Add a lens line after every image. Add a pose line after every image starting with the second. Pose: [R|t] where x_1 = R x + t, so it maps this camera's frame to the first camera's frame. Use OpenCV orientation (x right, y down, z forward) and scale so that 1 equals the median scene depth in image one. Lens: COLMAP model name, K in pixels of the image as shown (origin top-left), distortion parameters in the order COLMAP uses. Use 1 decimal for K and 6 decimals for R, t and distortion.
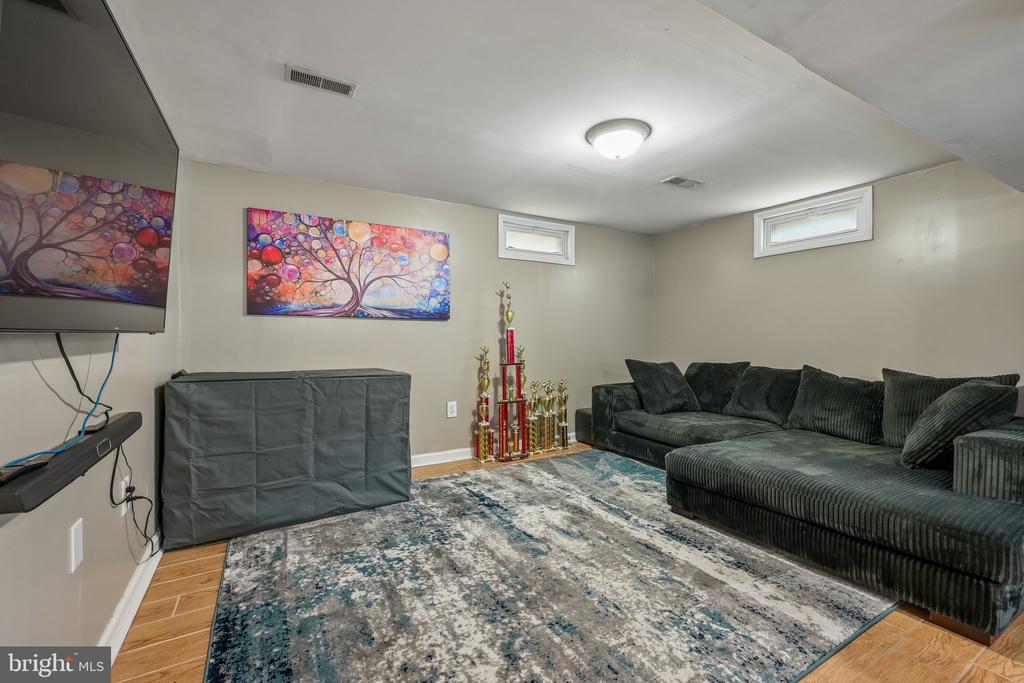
lens RADIAL K [[432.9, 0, 509.4], [0, 432.9, 342.8], [0, 0, 1]] dist [-0.002456, 0.002442]
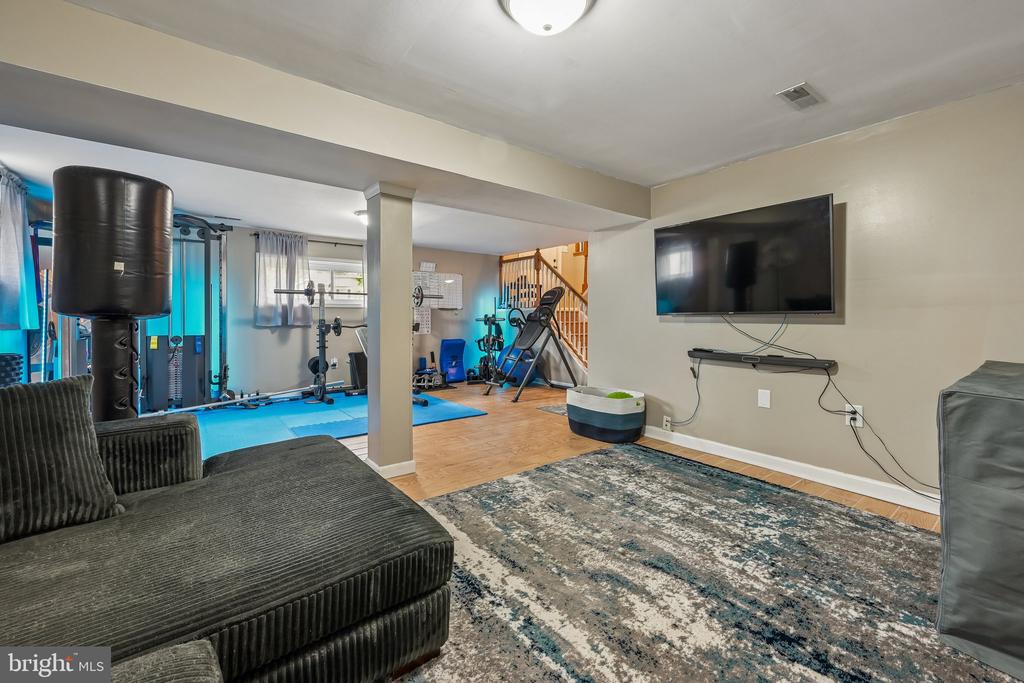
lens RADIAL K [[411.2, 0, 513.2], [0, 411.2, 334.5], [0, 0, 1]] dist [-0.003753, 0.000086]
pose [[-0.992263, 0.005310, -0.124040, 0.444517], [-0.001577, 0.998465, 0.055356, -0.022161], [0.124144, 0.055123, -0.990732, 1.891404]]
